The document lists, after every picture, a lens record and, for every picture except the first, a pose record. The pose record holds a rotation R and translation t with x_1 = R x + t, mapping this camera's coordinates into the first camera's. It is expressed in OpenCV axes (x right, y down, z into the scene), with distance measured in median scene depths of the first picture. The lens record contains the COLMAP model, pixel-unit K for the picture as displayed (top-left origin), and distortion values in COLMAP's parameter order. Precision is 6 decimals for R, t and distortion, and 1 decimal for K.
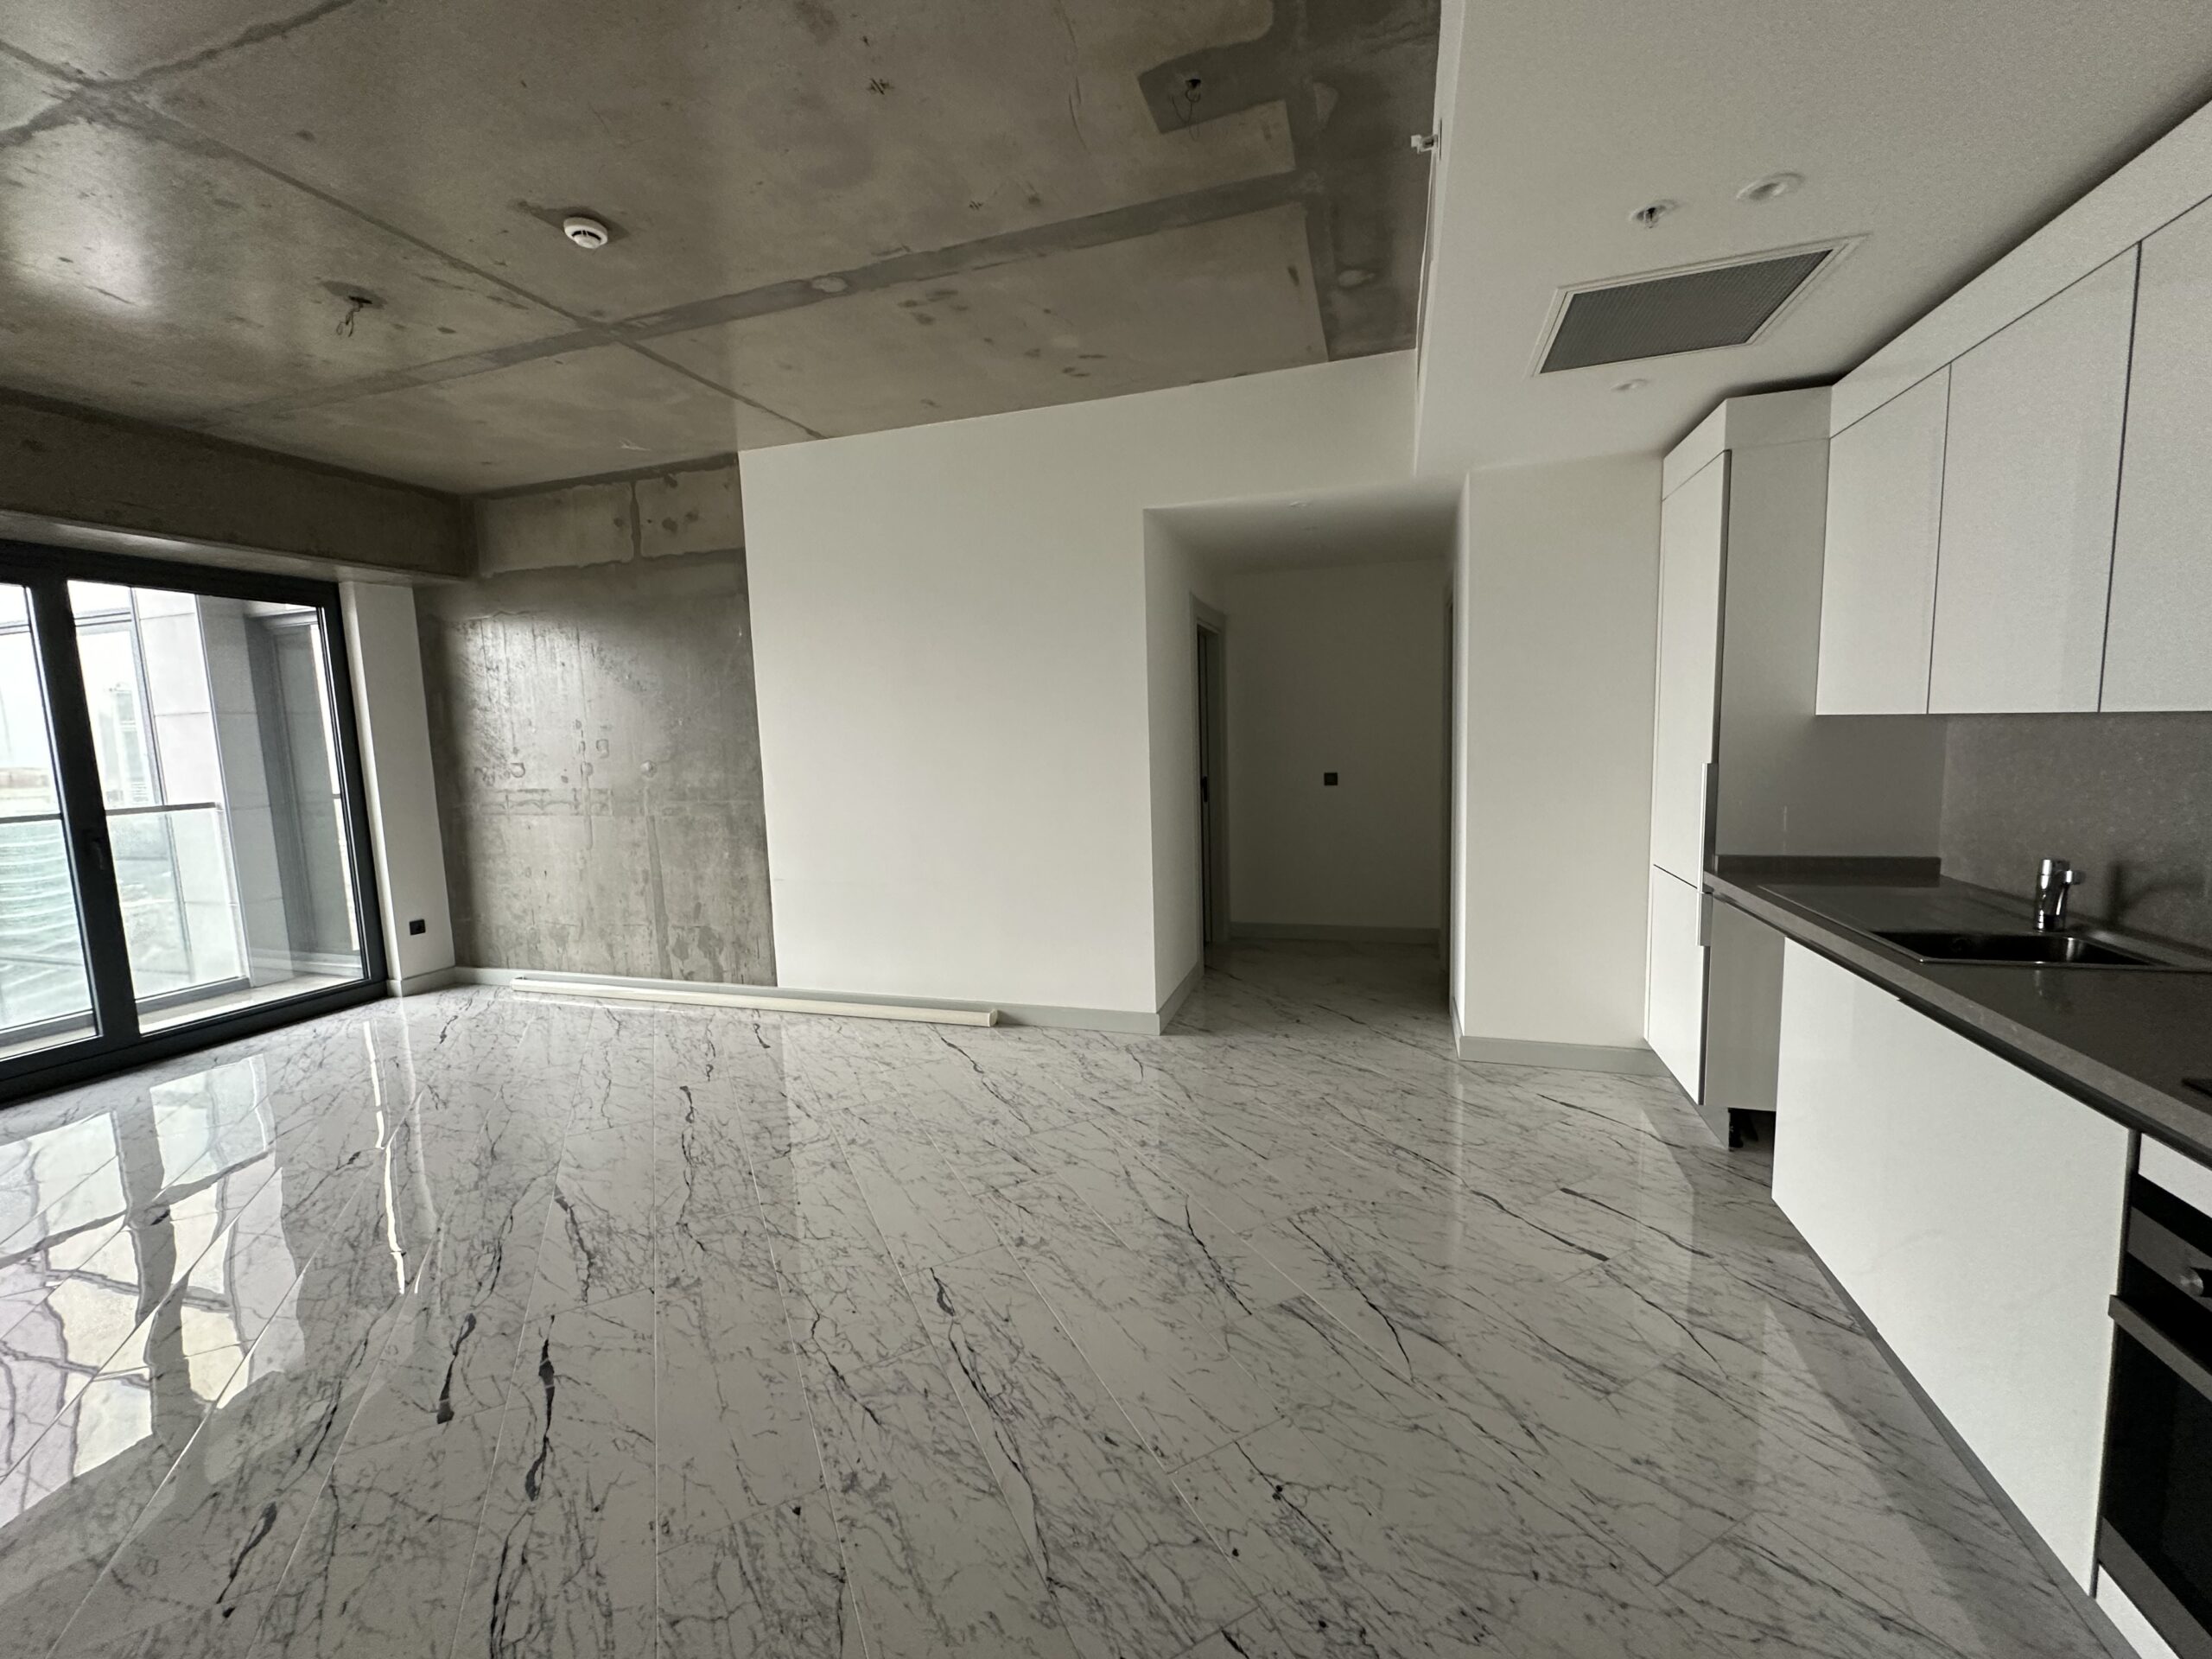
lens RADIAL K [[880.9, 0, 1102.9], [0, 880.9, 829.1], [0, 0, 1]] dist [-0.002664, 0.001269]
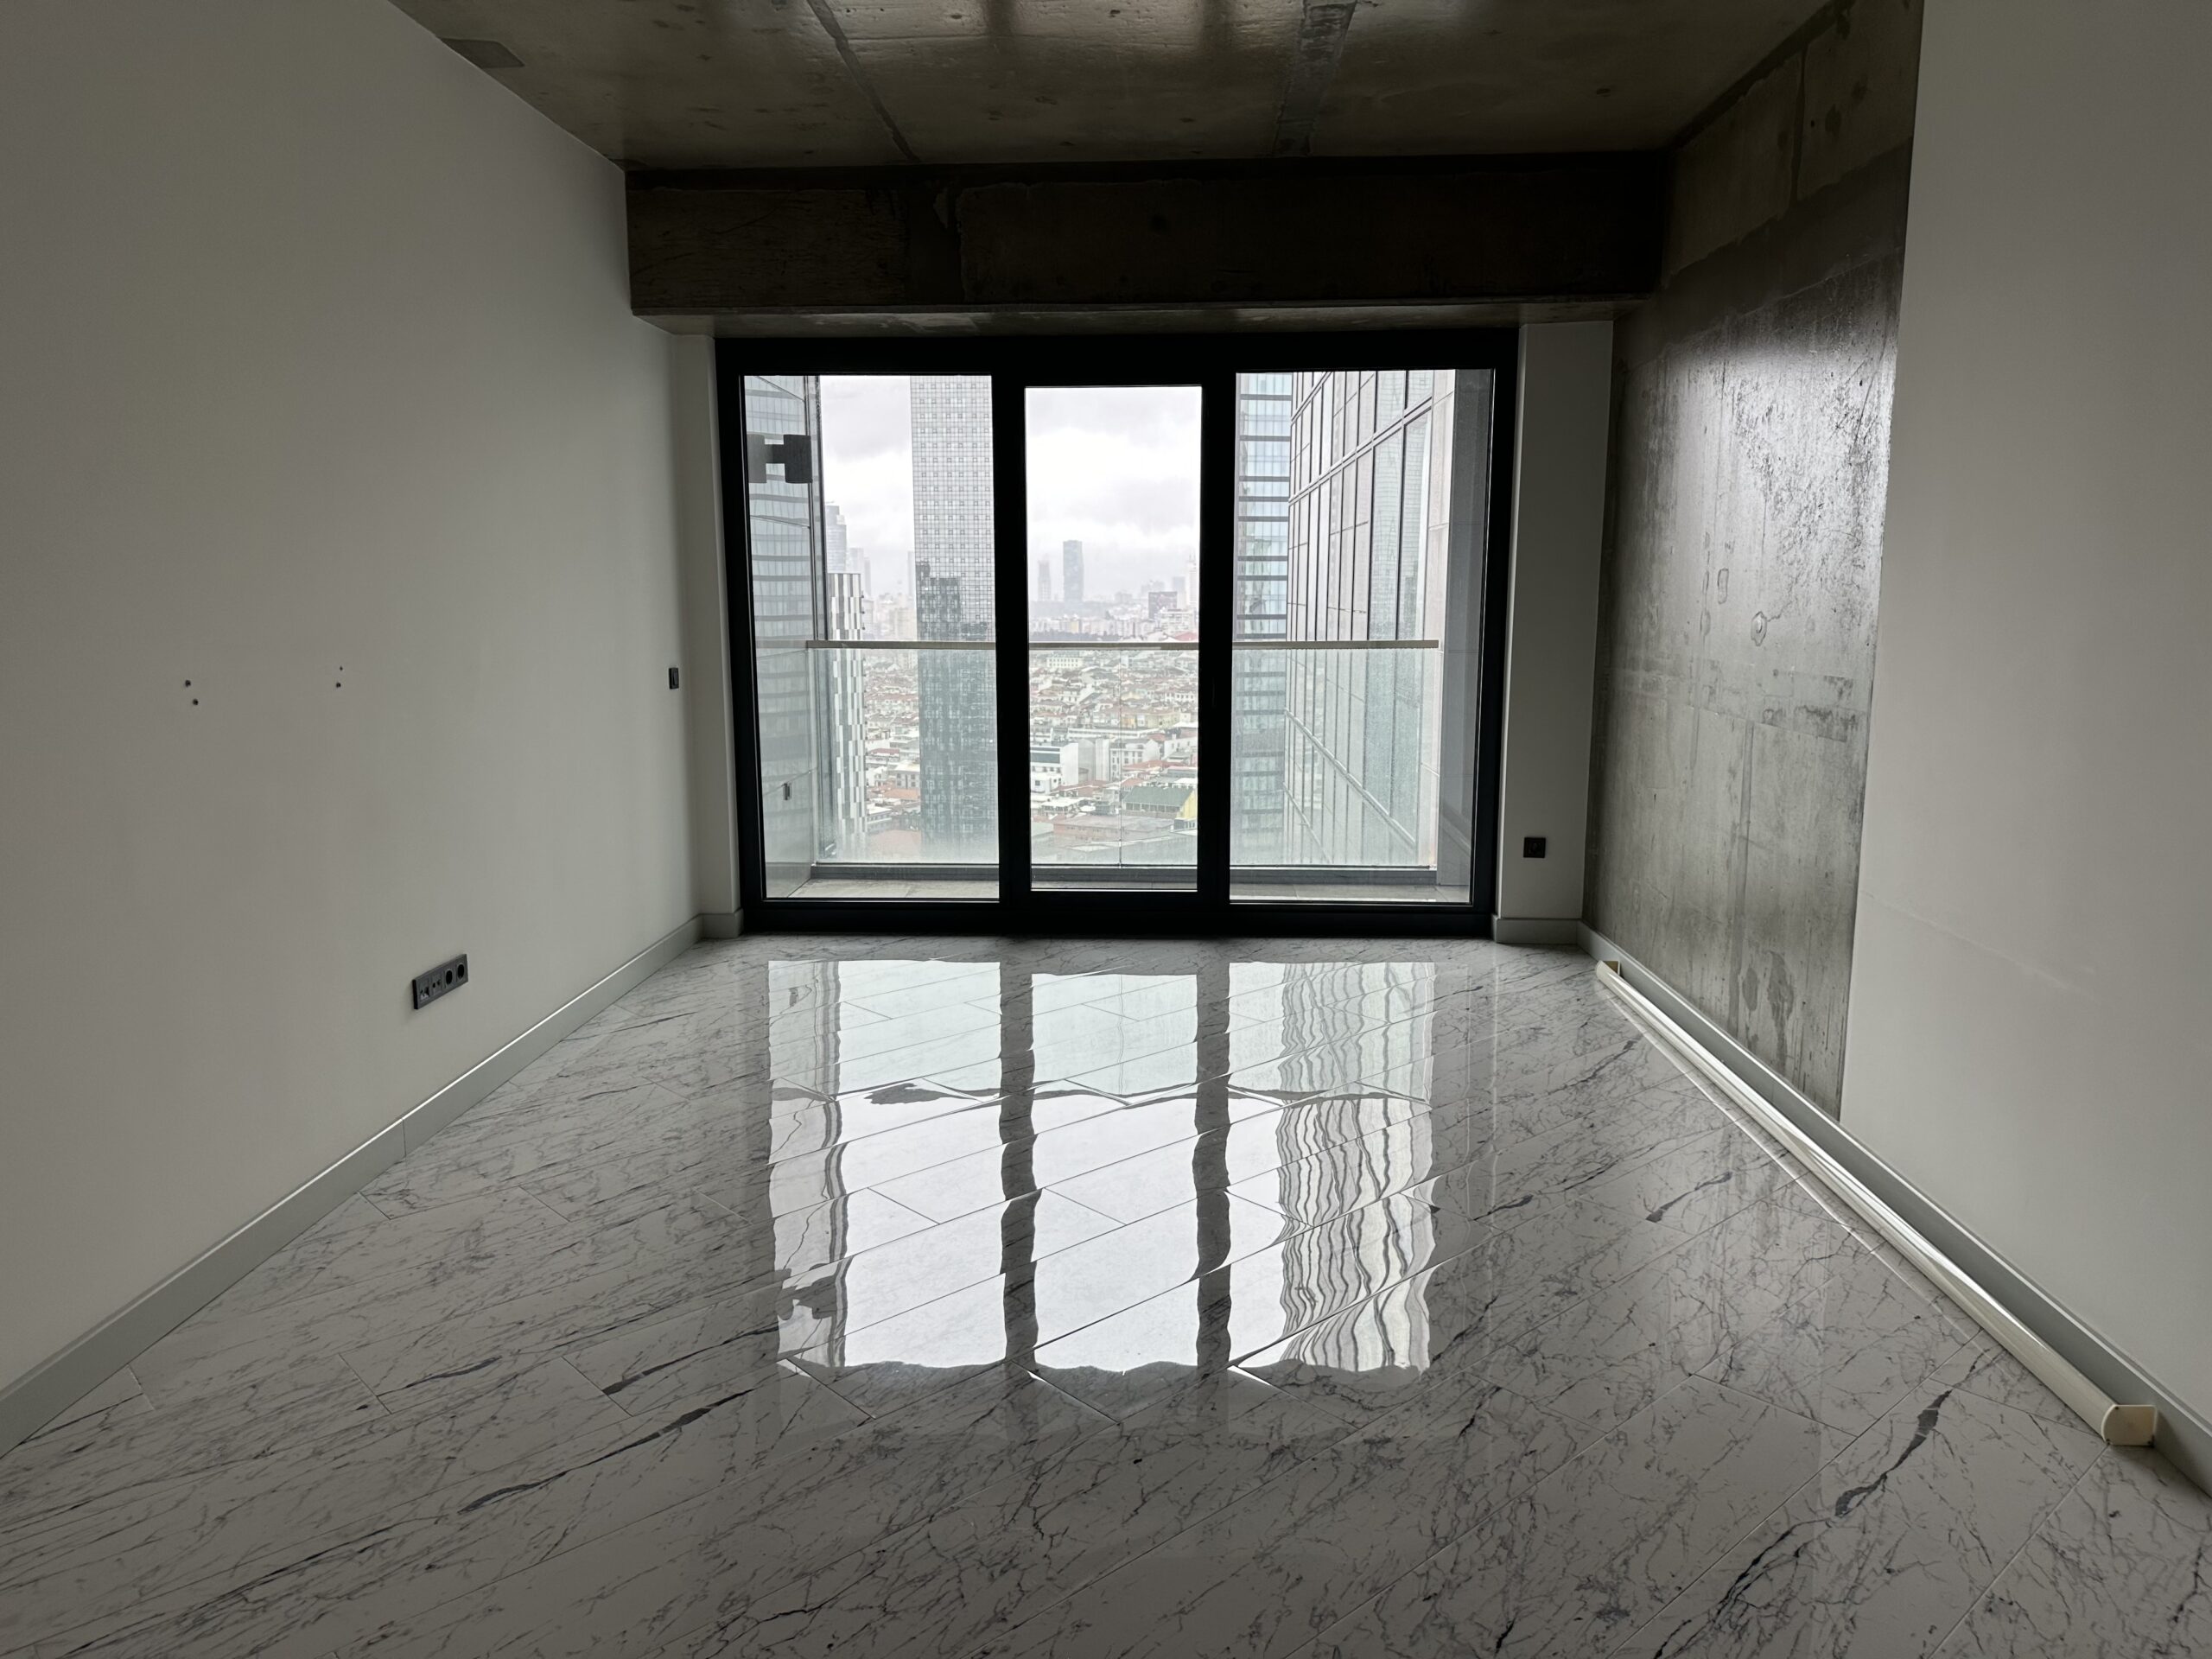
lens RADIAL K [[1538.5, 0, 1111.8], [0, 1538.5, 839.3], [0, 0, 1]] dist [0.031334, -0.022354]
pose [[0.269474, 0.187543, -0.944569, 0.287827], [-0.116241, 0.980016, 0.161419, -0.056725], [0.955966, 0.066300, 0.285889, 0.433461]]
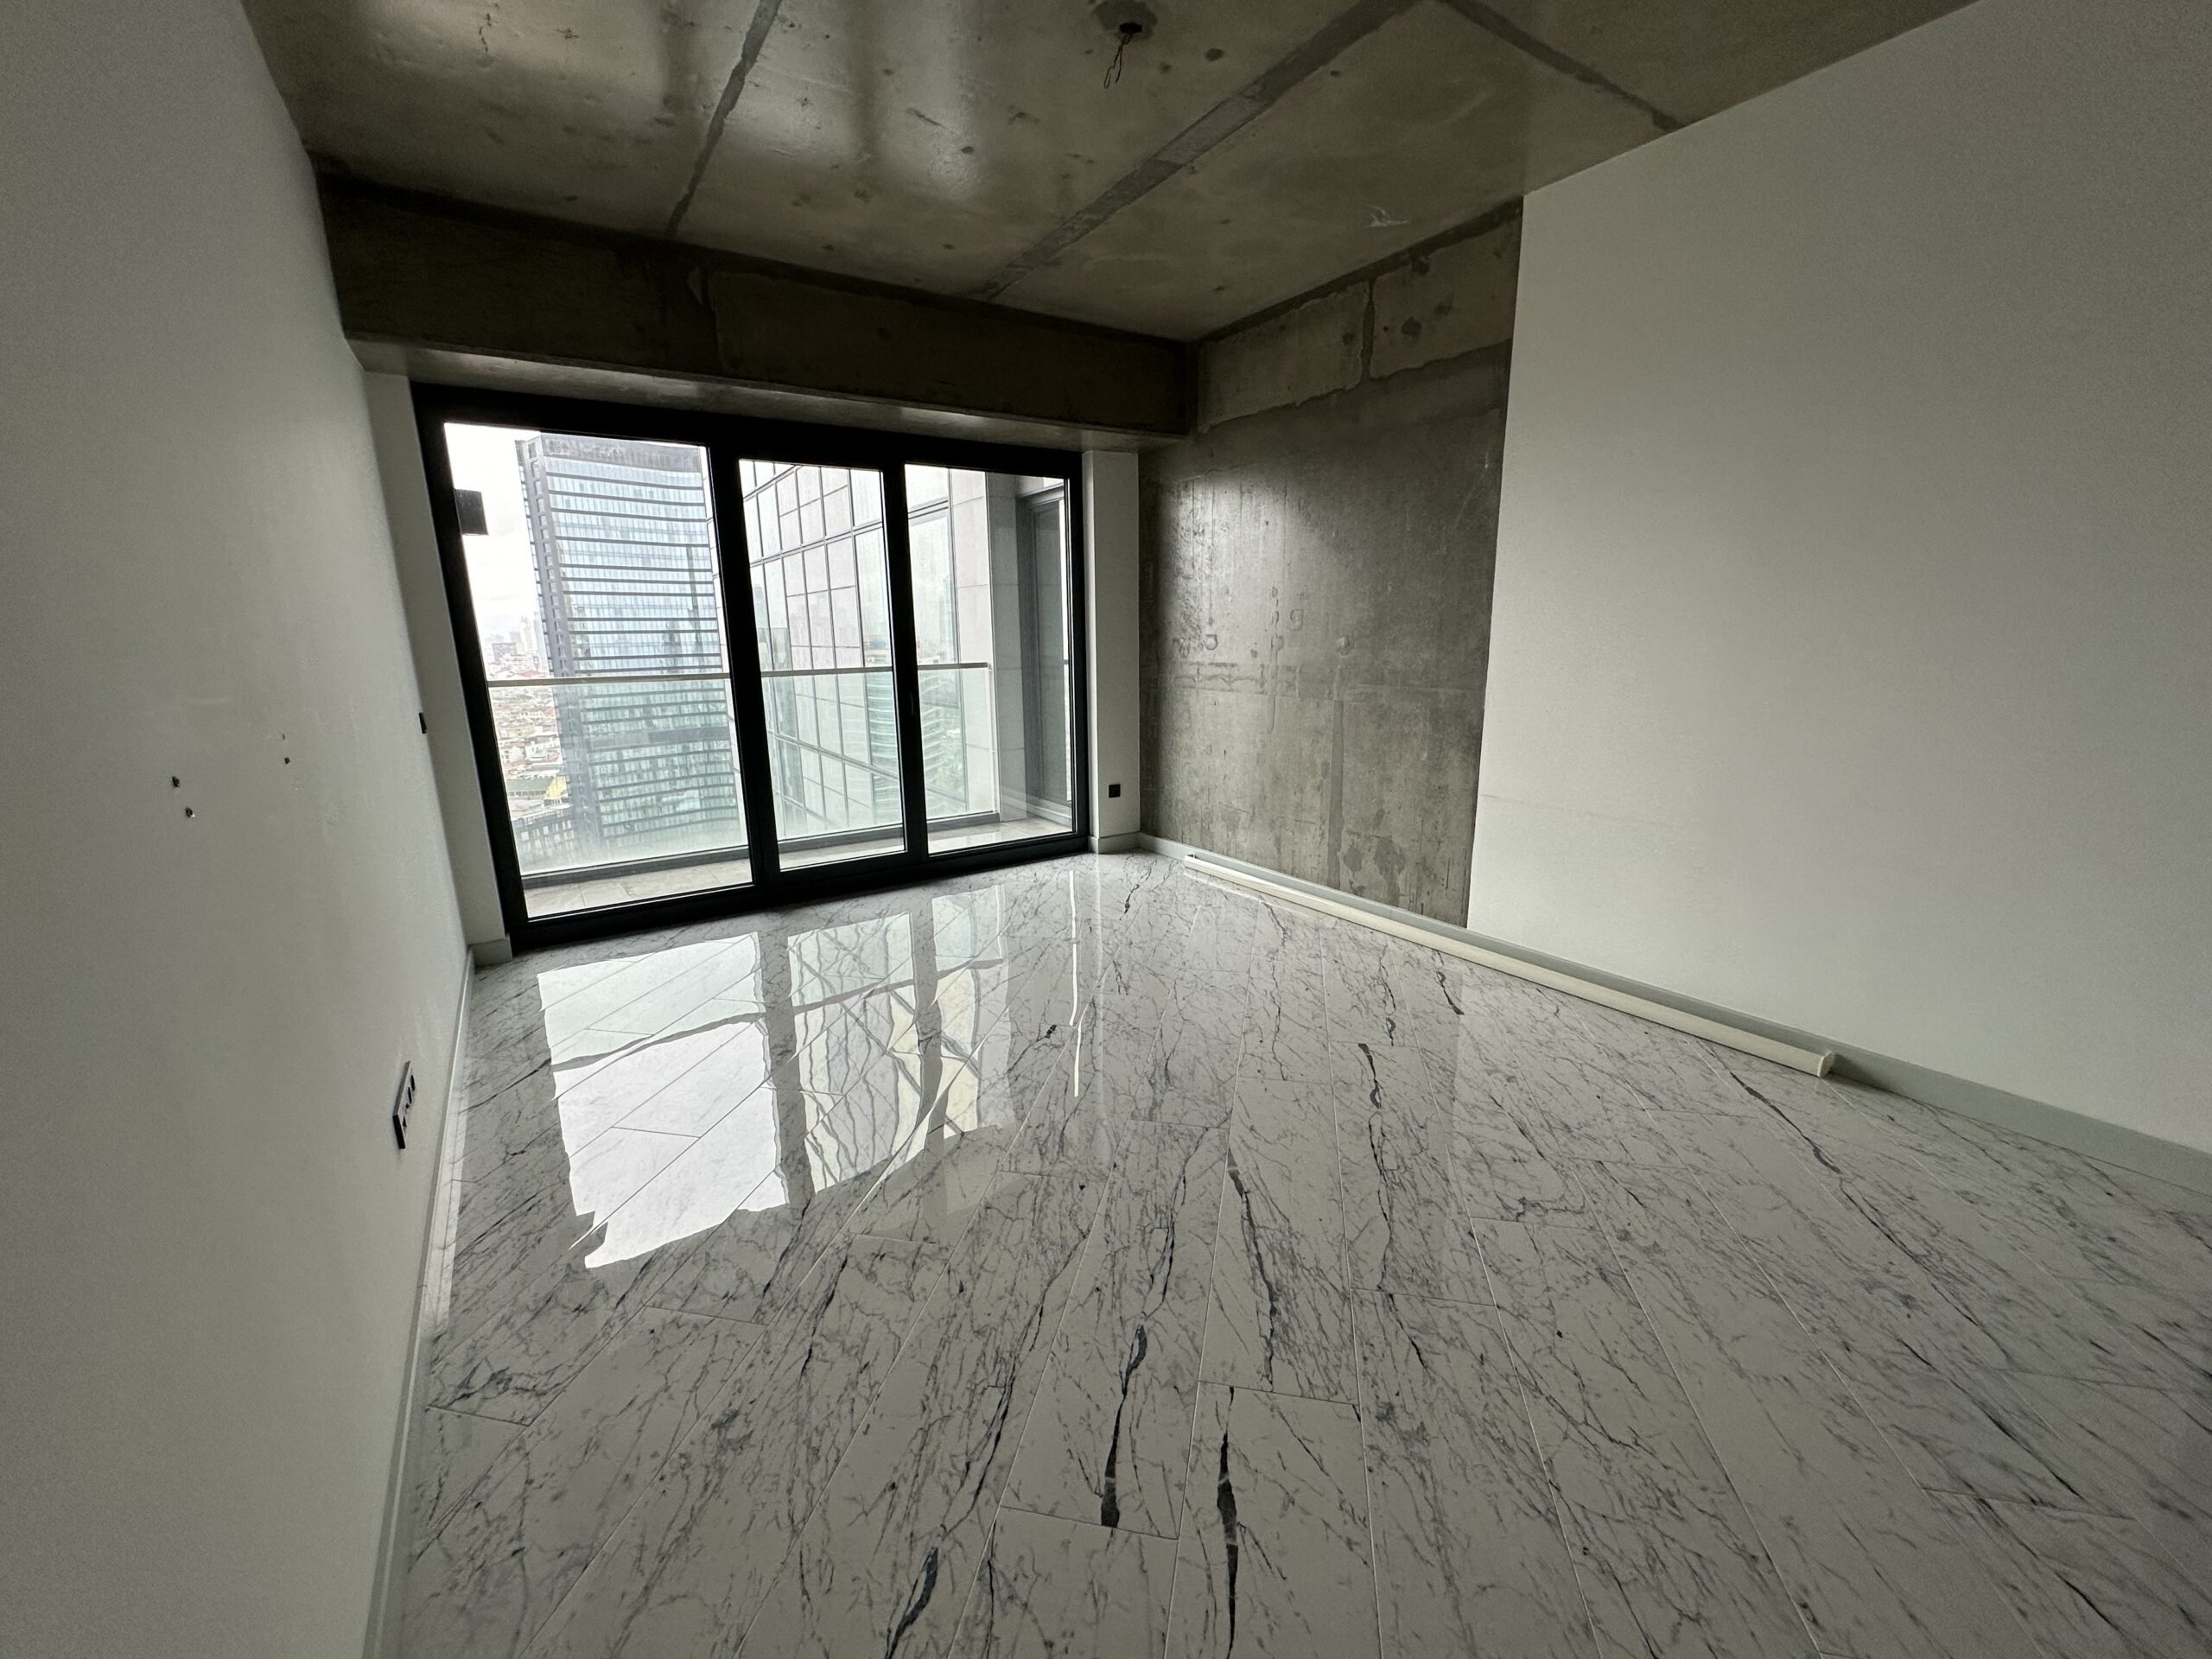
lens RADIAL K [[880.9, 0, 1106.4], [0, 880.9, 829.8], [0, 0, 1]] dist [-0.002664, 0.001269]
pose [[0.780843, 0.157743, -0.604484, -0.170967], [-0.079307, 0.984798, 0.154542, -0.006161], [0.619673, -0.072733, 0.781483, 0.200485]]
